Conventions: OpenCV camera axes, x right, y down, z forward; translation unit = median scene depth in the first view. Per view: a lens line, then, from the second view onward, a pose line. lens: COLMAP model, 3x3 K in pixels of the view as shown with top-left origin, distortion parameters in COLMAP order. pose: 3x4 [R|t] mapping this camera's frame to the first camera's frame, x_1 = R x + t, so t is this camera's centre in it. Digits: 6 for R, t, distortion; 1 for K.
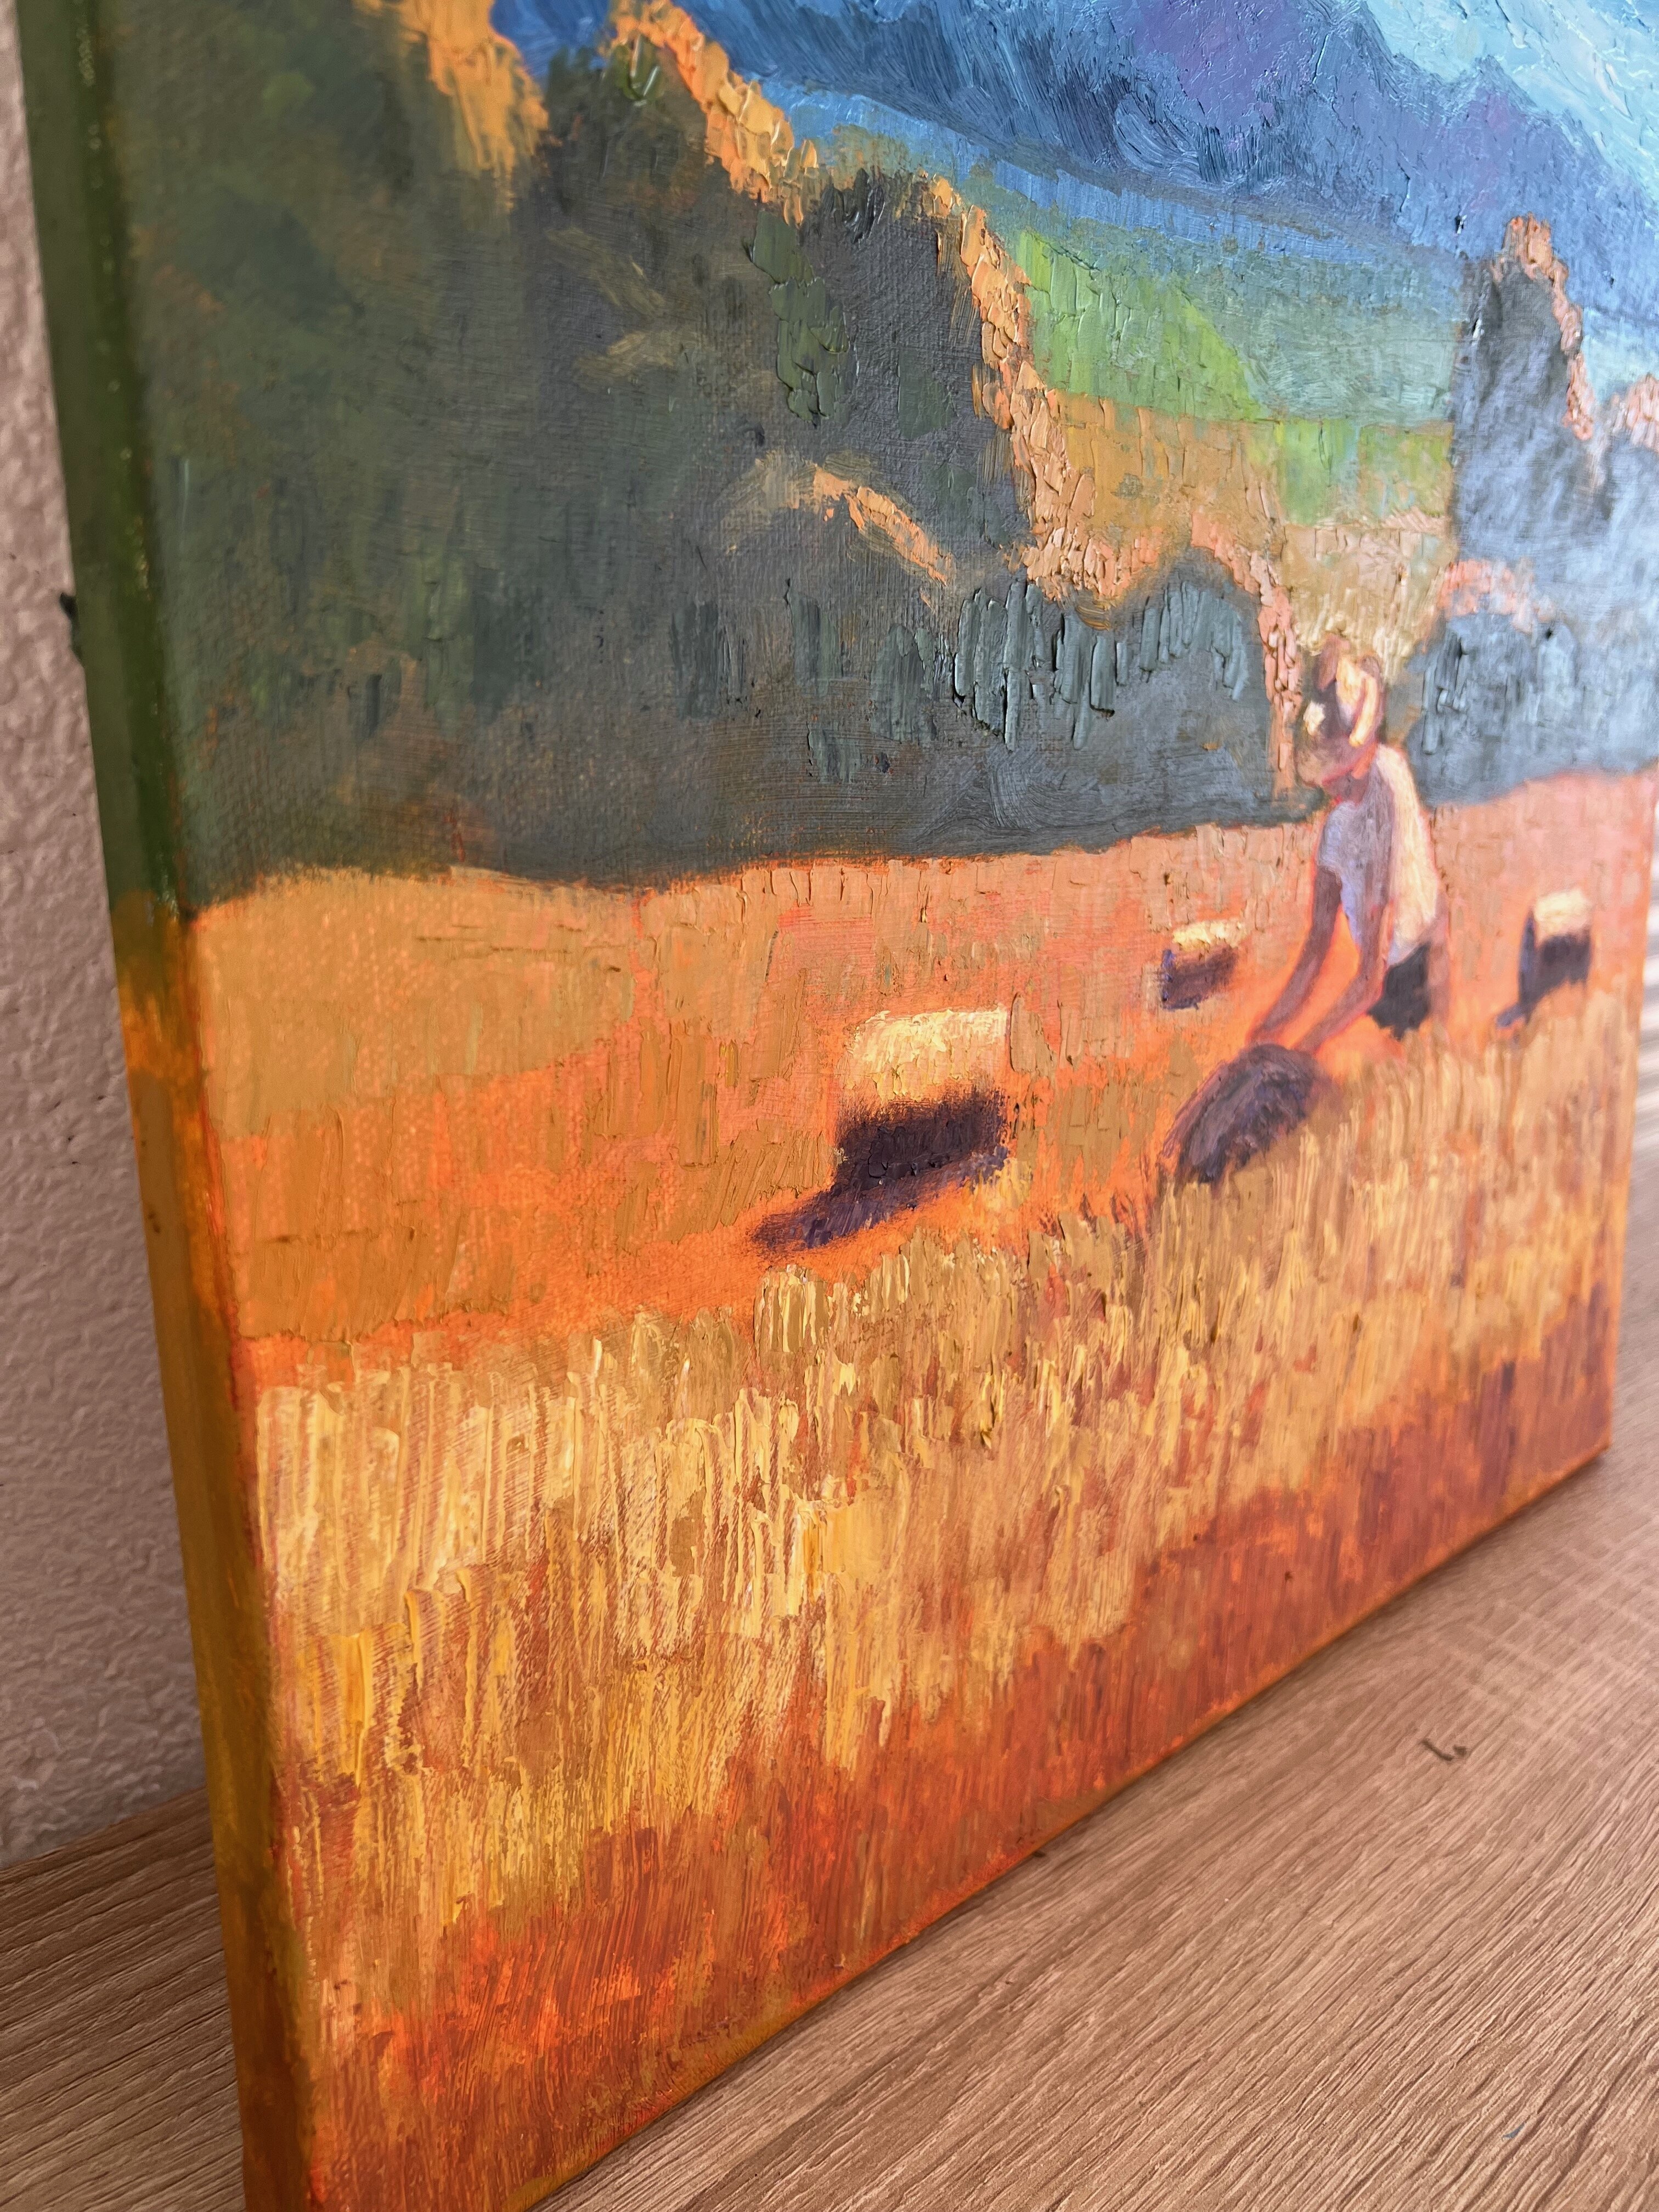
lens RADIAL K [[1701.3, 0, 824.0], [0, 1701.3, 1117.1], [0, 0, 1]] dist [0.031177, -0.079904]
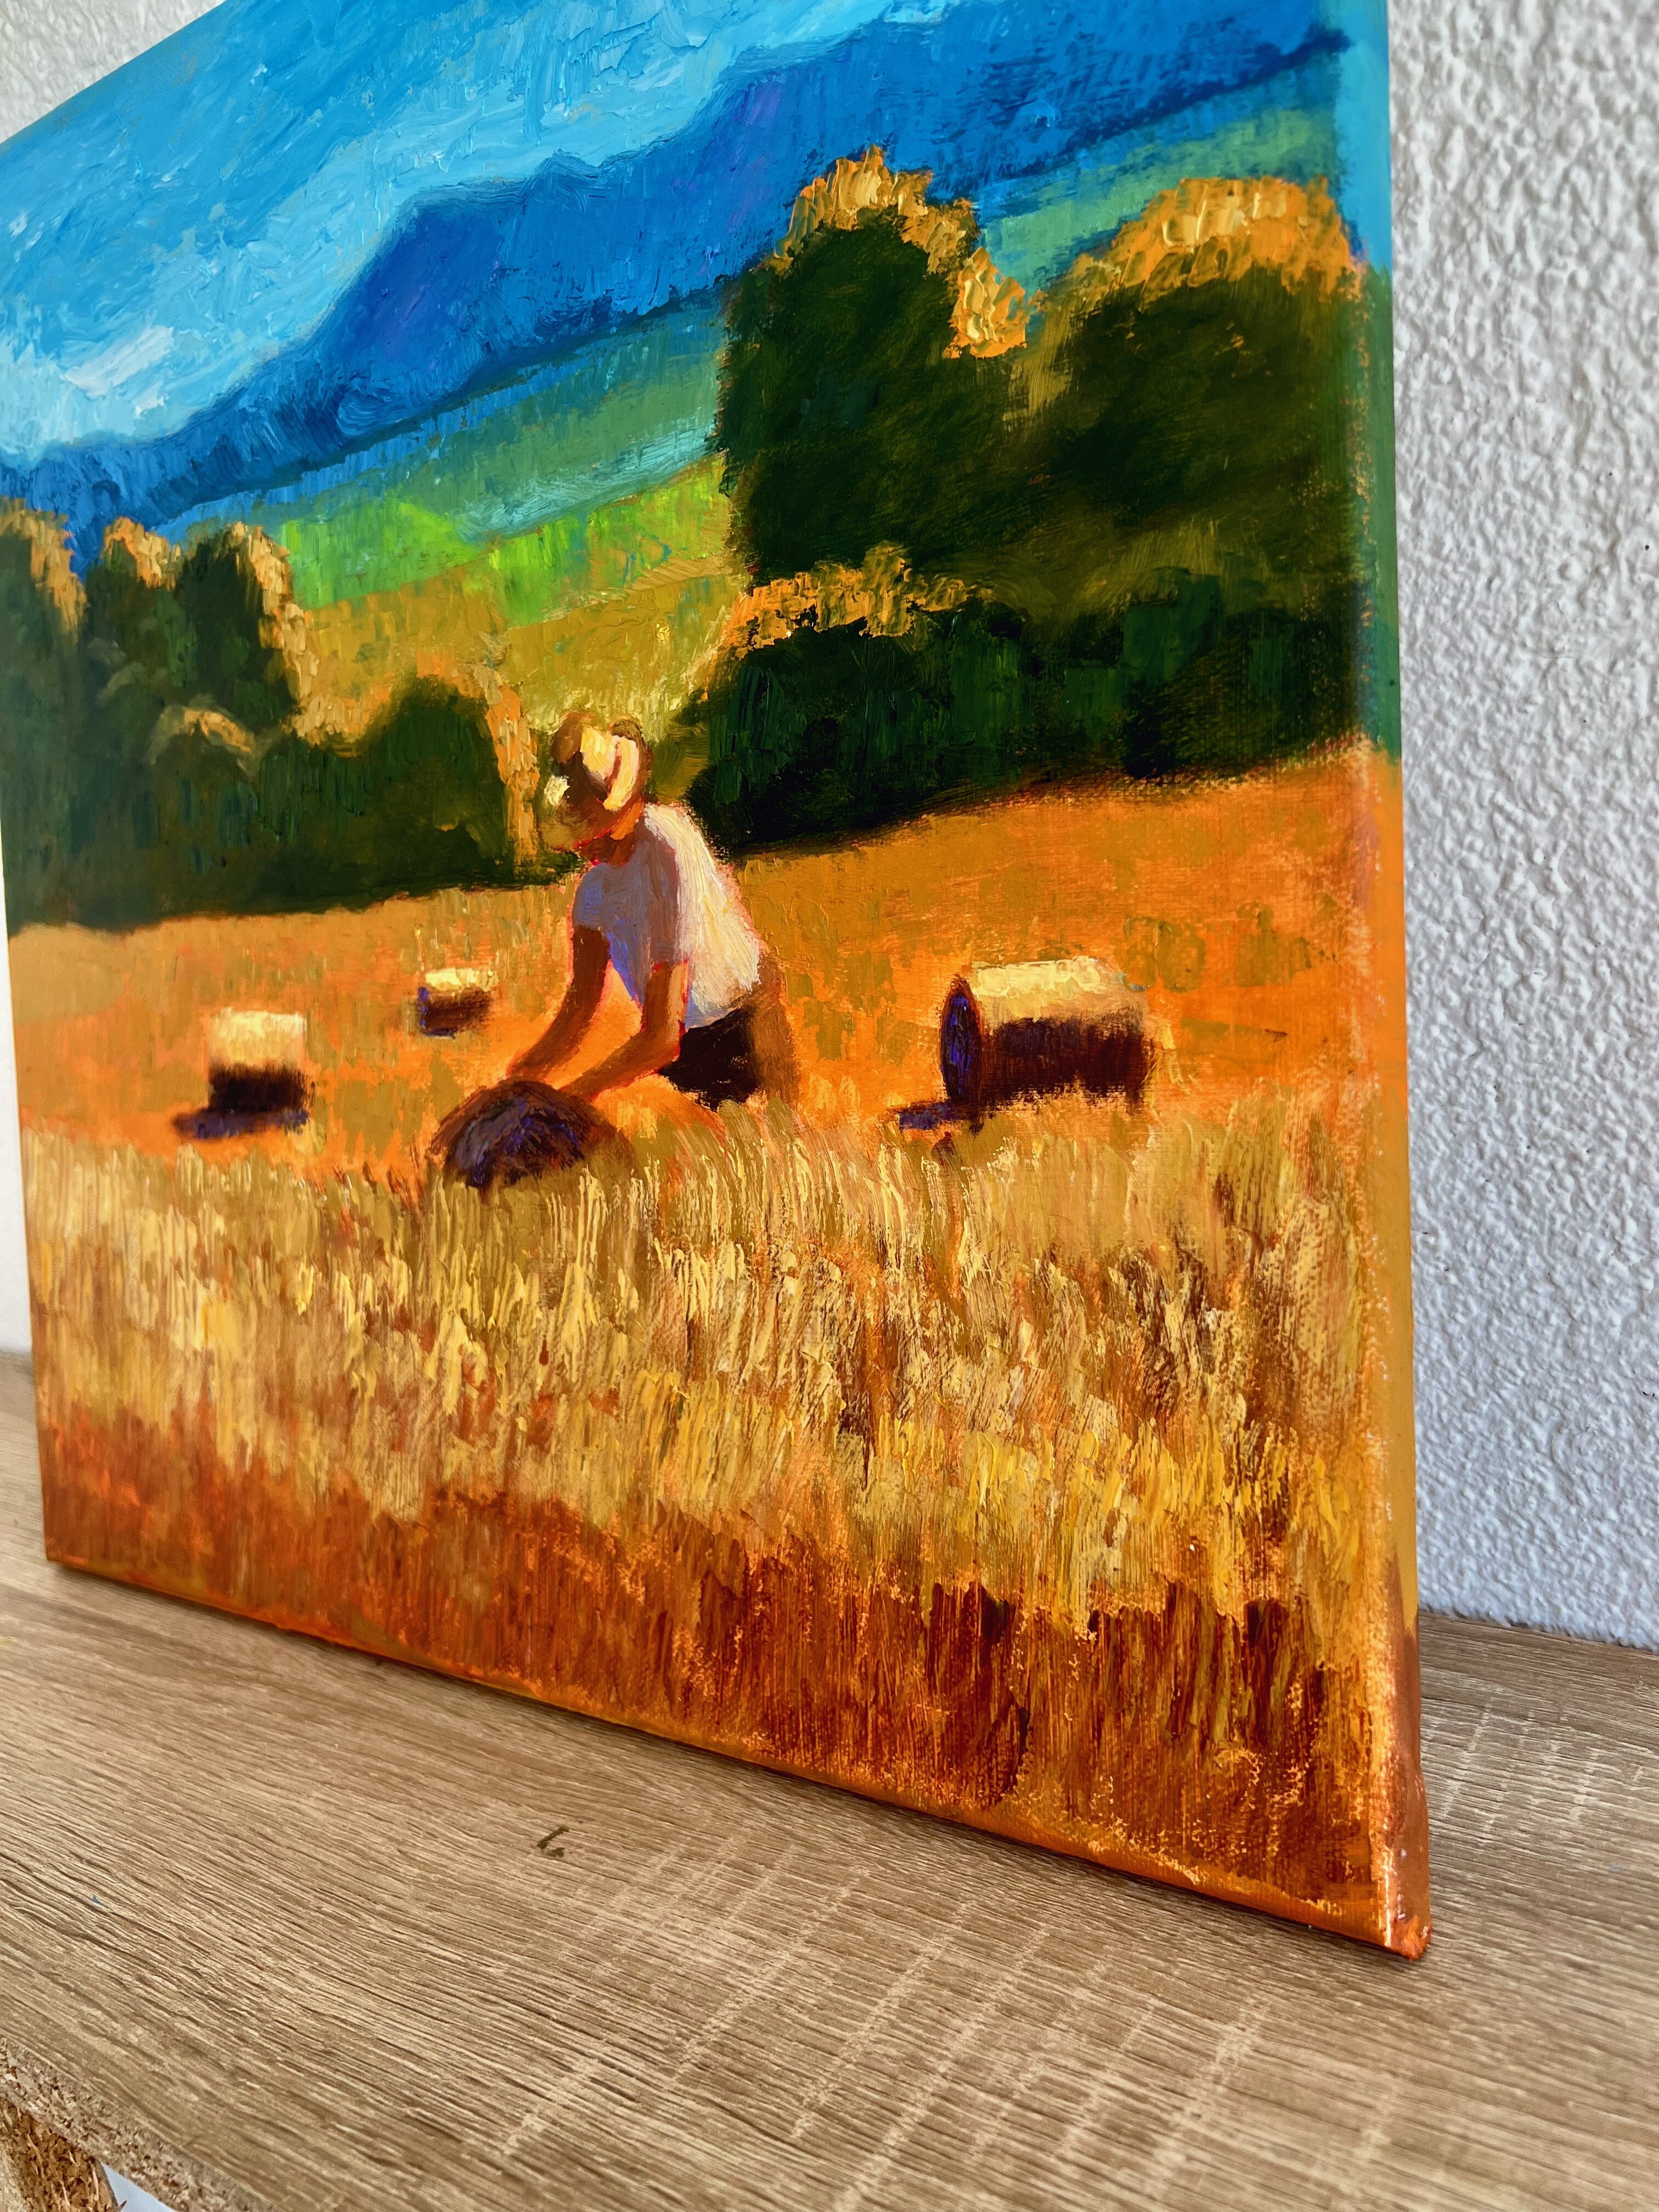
lens RADIAL K [[1701.3, 0, 828.0], [0, 1701.3, 1093.0], [0, 0, 1]] dist [0.031177, -0.079904]
pose [[0.186655, 0.079001, -0.979244, 1.509297], [-0.159444, 0.985983, 0.049153, -0.131130], [0.969401, 0.146960, 0.196634, 1.049649]]
